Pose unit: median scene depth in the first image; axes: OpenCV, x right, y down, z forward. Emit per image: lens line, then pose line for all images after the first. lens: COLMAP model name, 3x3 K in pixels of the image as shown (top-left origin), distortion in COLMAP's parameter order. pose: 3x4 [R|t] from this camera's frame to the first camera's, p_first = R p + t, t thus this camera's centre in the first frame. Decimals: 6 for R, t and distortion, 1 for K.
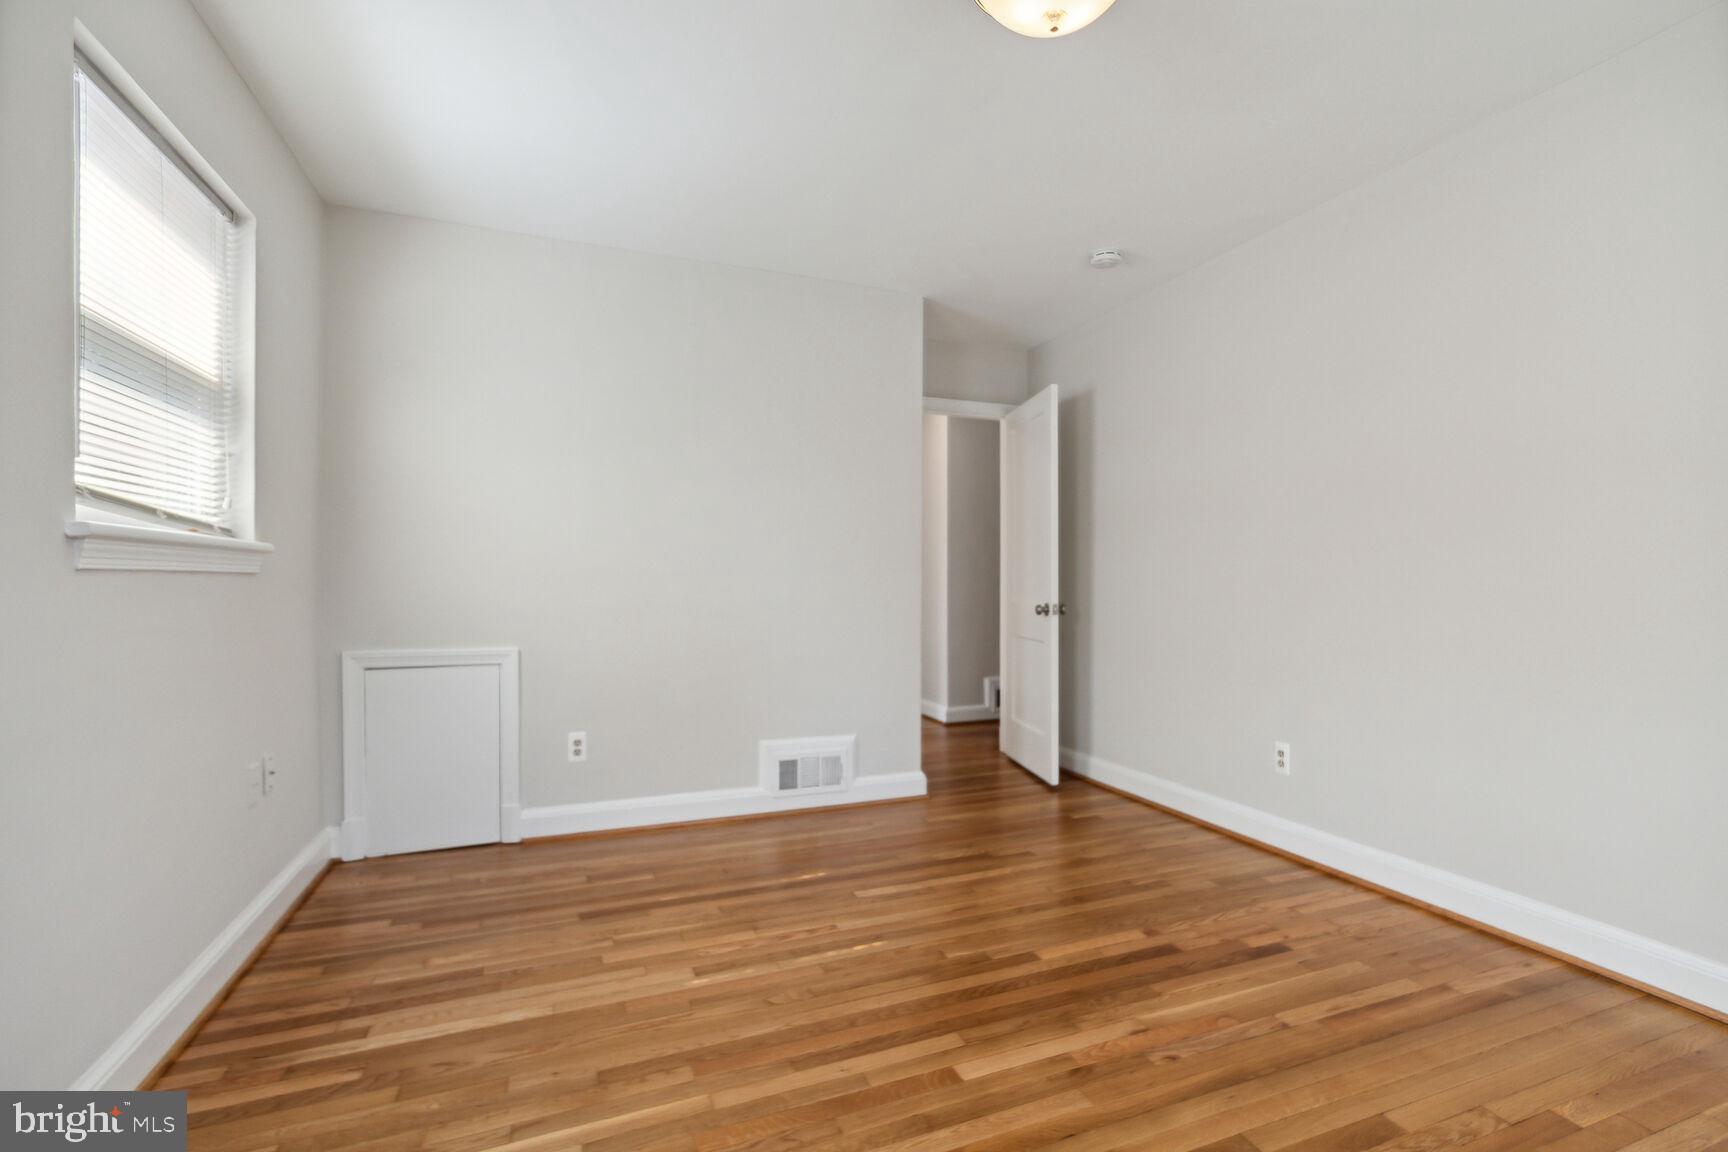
lens RADIAL K [[796.6, 0, 897.5], [0, 796.6, 594.6], [0, 0, 1]] dist [-0.000052, 0.000001]
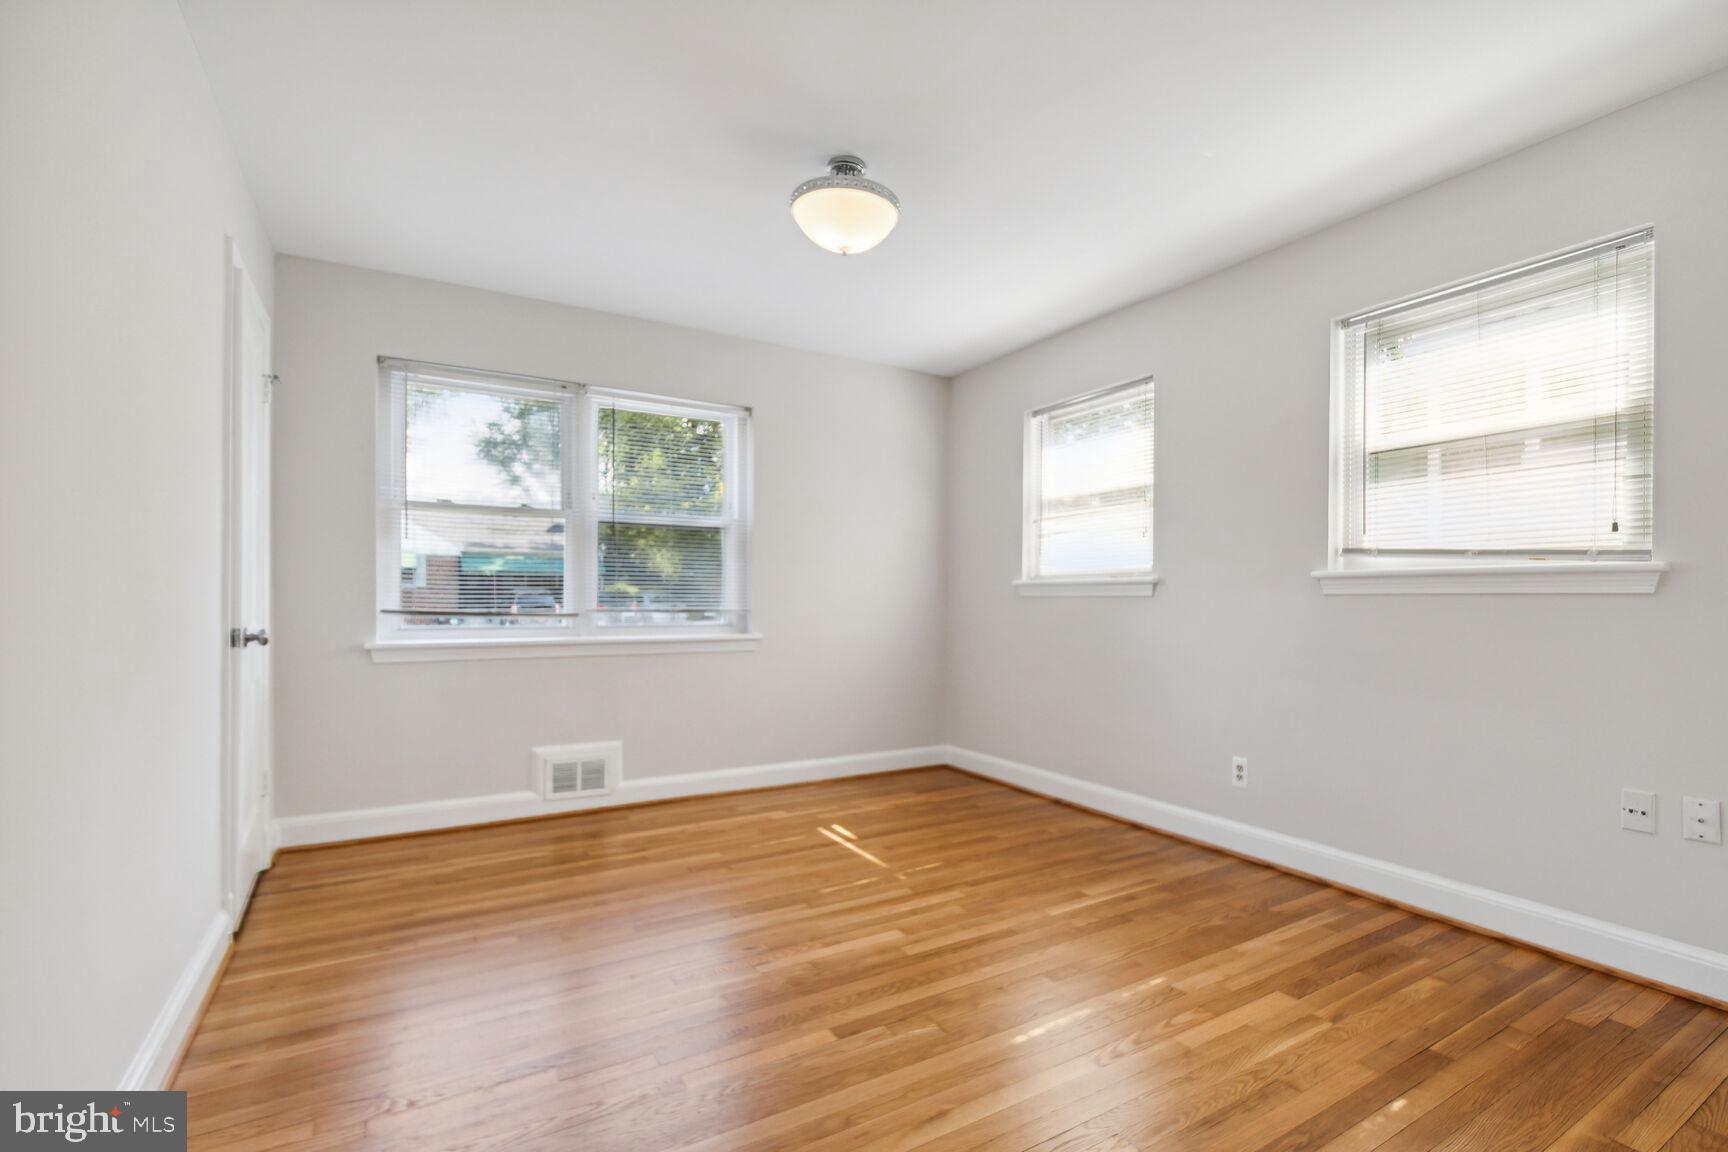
lens RADIAL K [[796.6, 0, 897.5], [0, 796.6, 594.6], [0, 0, 1]] dist [-0.000052, 0.000001]
pose [[-0.985452, -0.008681, -0.169734, 0.292660], [-0.010354, 0.999906, 0.008972, -0.029980], [0.169640, 0.010599, -0.985449, 2.107478]]
